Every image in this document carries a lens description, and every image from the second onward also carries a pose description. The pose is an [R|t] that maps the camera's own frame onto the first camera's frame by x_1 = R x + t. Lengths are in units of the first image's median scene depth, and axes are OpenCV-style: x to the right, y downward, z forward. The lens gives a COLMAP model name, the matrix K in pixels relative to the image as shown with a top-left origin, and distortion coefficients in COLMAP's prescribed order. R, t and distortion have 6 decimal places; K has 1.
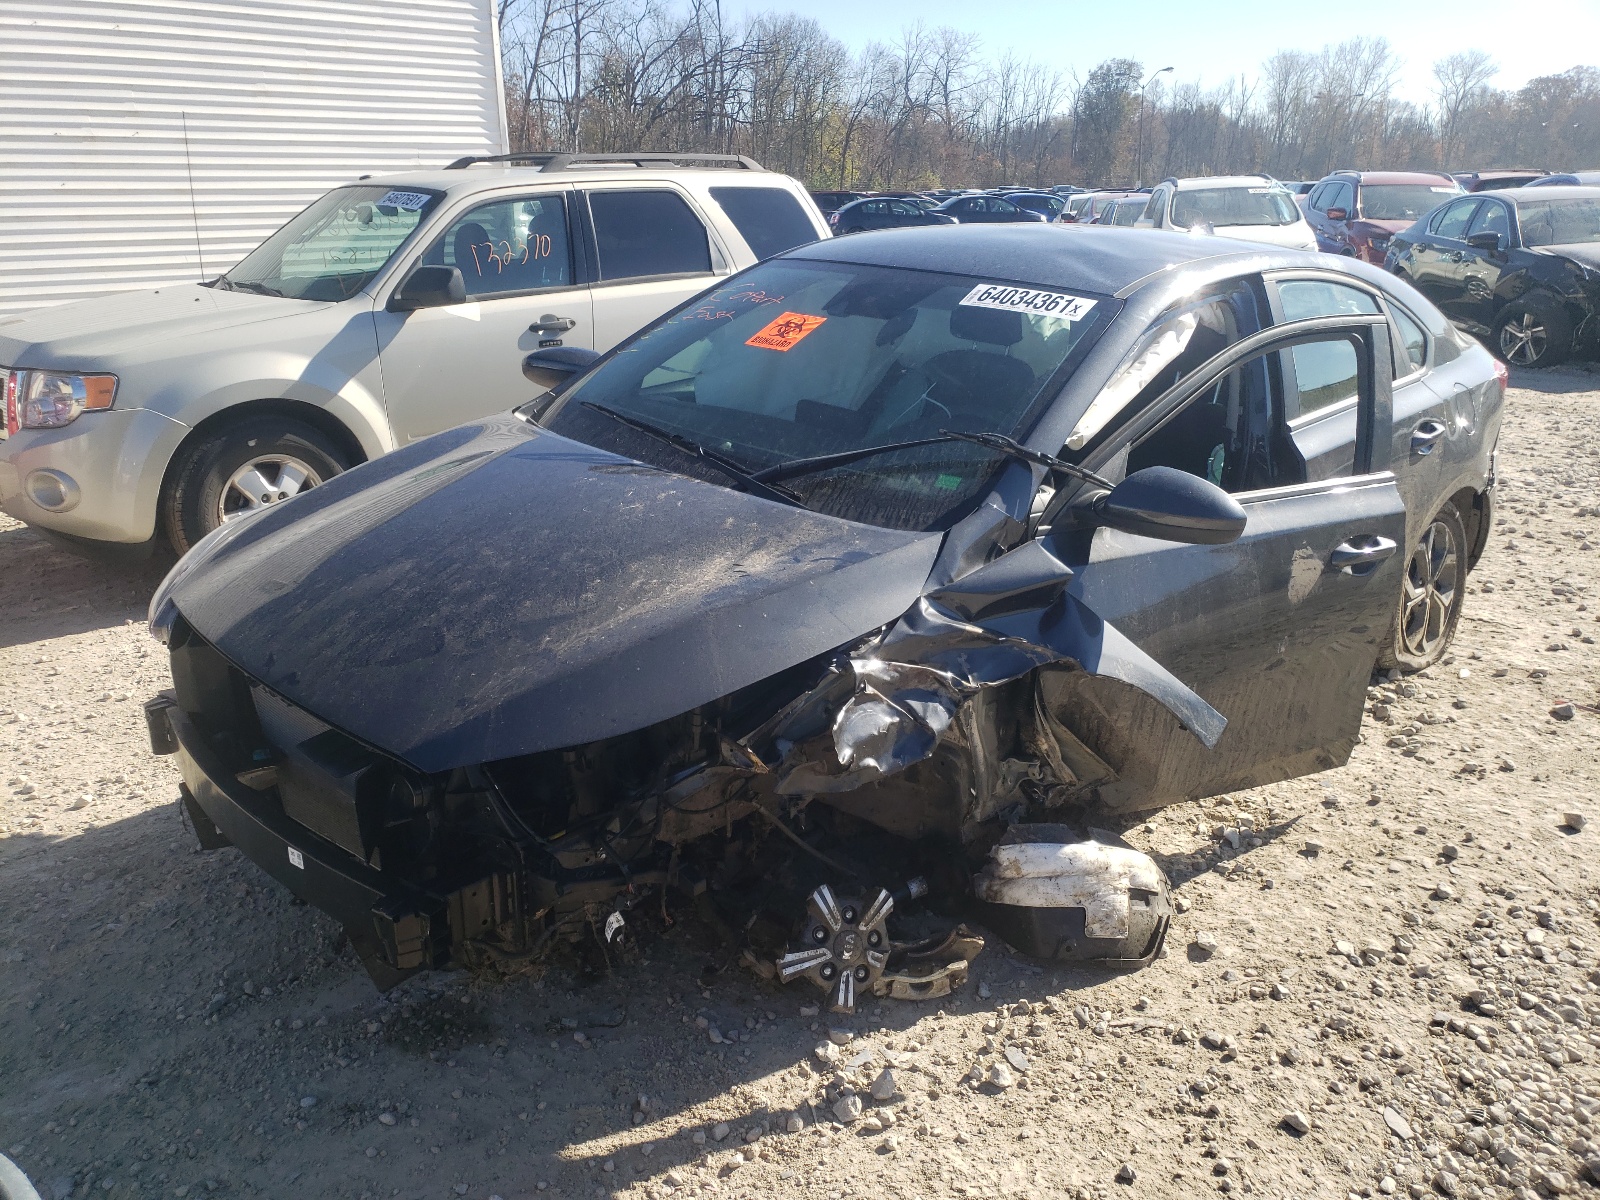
lens RADIAL K [[1210.5, 0, 801.3], [0, 1210.5, 596.8], [0, 0, 1]] dist [0.024301, -0.008105]
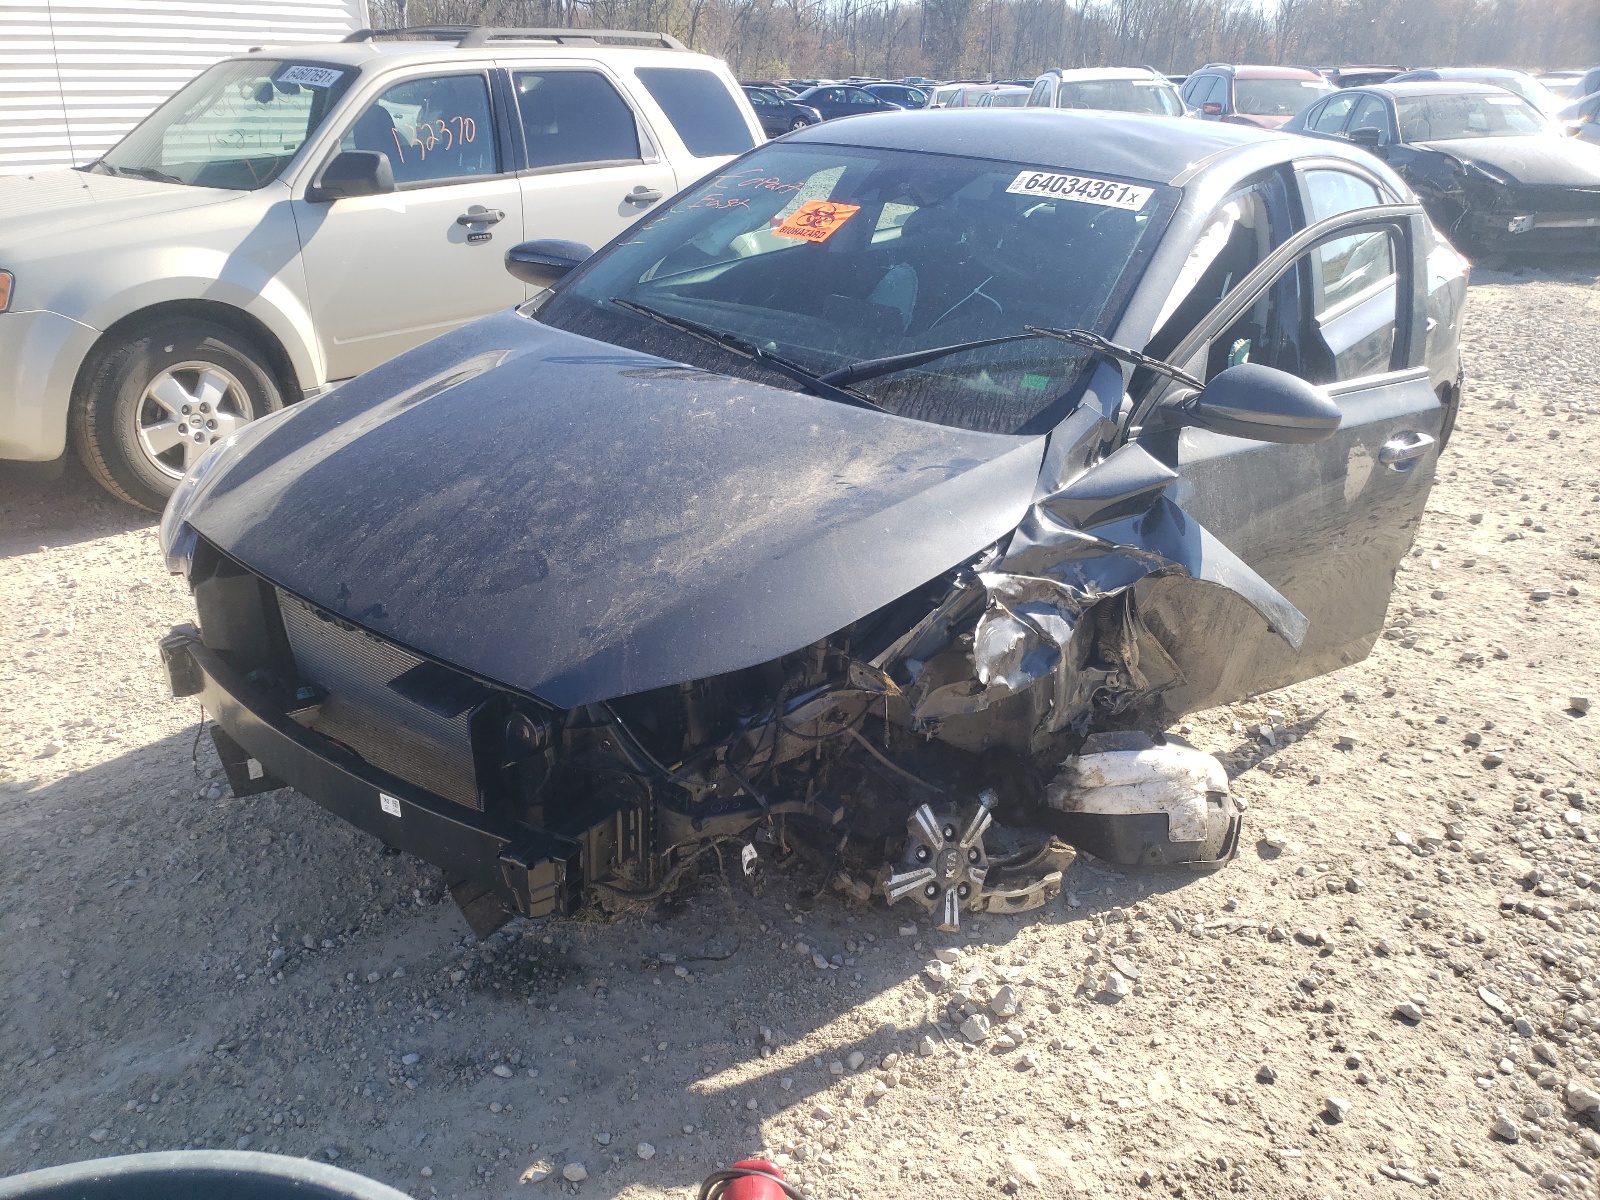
lens RADIAL K [[1210.5, 0, 799.5], [0, 1210.5, 605.3], [0, 0, 1]] dist [0.024301, -0.008105]
pose [[0.994069, -0.031431, 0.104110, -0.170980], [0.022390, 0.995966, 0.086894, -0.007573], [-0.106421, -0.084047, 0.990763, 0.060148]]
